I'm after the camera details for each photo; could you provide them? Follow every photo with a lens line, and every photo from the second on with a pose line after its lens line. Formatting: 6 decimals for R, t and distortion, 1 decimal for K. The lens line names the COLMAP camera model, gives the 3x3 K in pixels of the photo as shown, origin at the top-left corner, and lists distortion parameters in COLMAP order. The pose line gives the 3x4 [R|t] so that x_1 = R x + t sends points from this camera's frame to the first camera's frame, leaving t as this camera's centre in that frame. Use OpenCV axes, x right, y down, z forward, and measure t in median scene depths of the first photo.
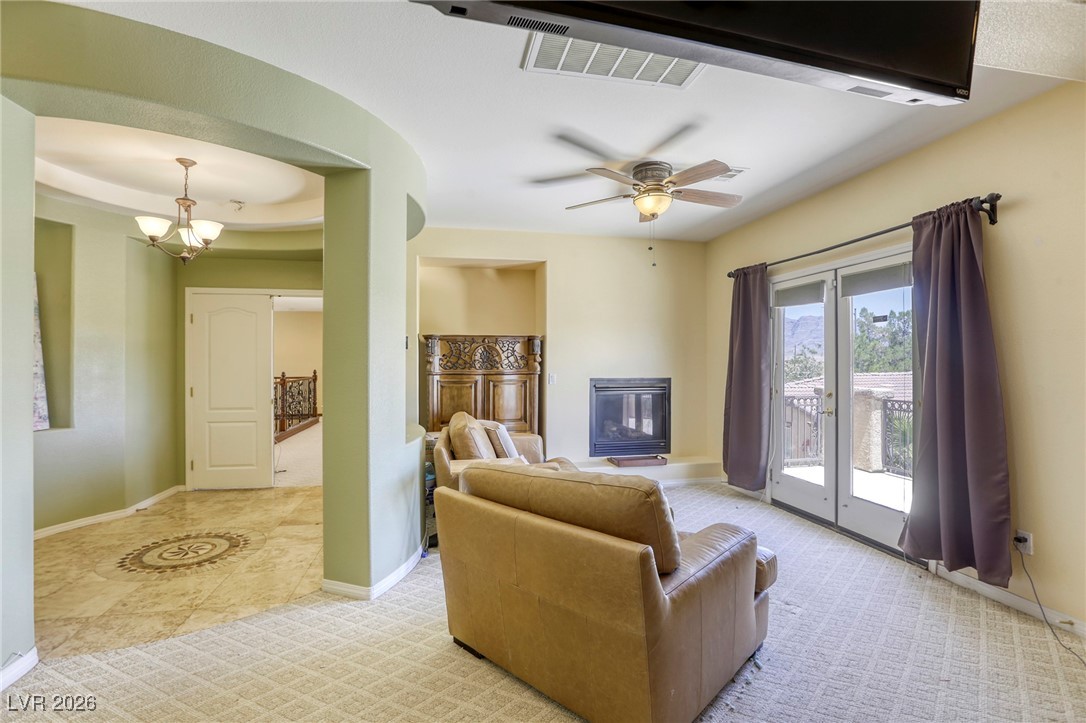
lens RADIAL K [[498.4, 0, 543.0], [0, 498.4, 361.5], [0, 0, 1]] dist [-0.056561, 0.019156]
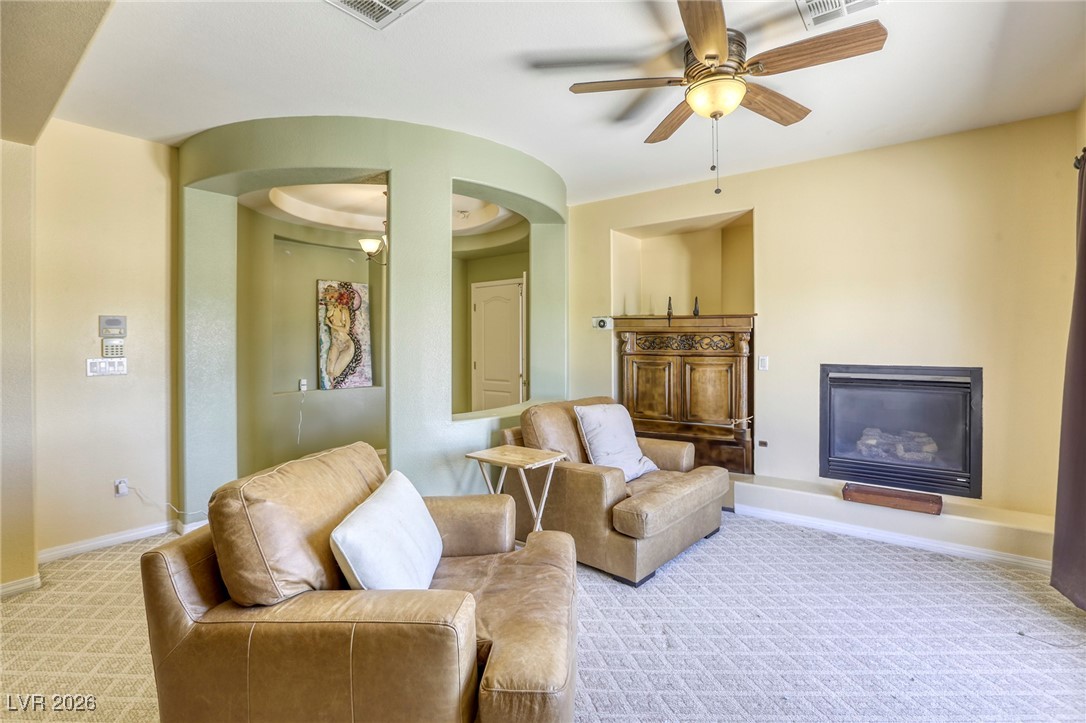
lens RADIAL K [[500.6, 0, 574.2], [0, 500.6, 338.9], [0, 0, 1]] dist [-0.020779, -0.000003]
pose [[0.671852, -0.004785, -0.740670, 0.460722], [0.005650, 0.999983, -0.001335, -0.002926], [0.740664, -0.003288, 0.671867, 0.334875]]
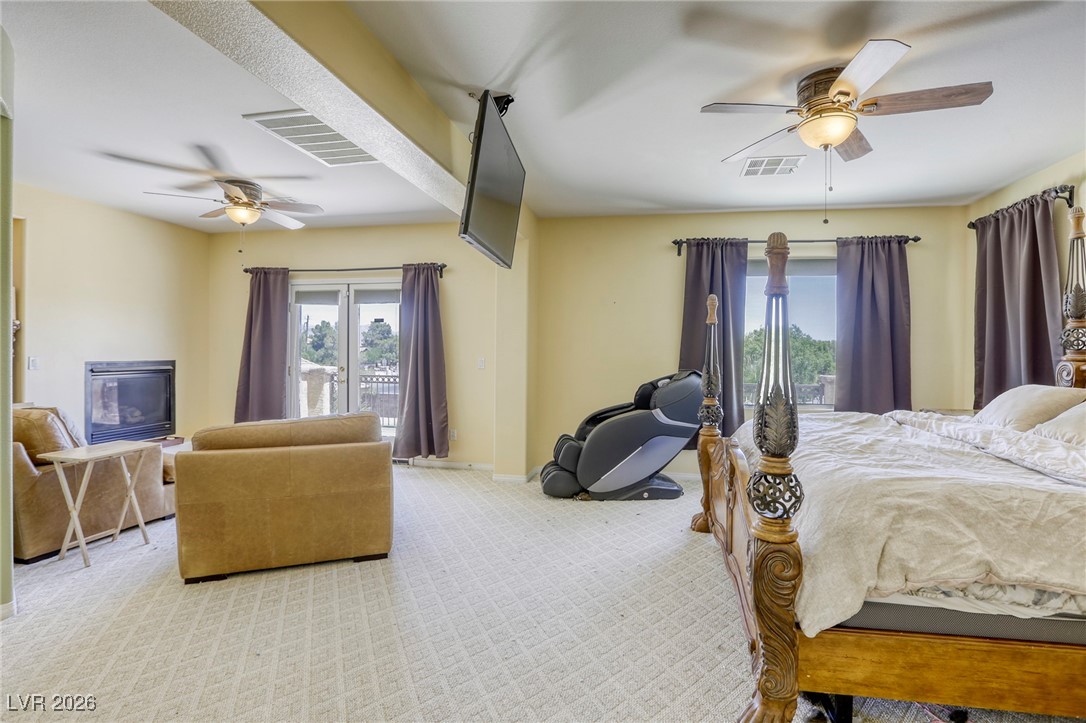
lens RADIAL K [[516.0, 0, 543.0], [0, 516.0, 361.5], [0, 0, 1]] dist [-0.058171, 0.022876]
pose [[0.395948, -0.017502, 0.918106, -0.485327], [-0.014635, 0.999571, 0.025366, -0.002005], [-0.918156, -0.023480, 0.395522, -0.129431]]
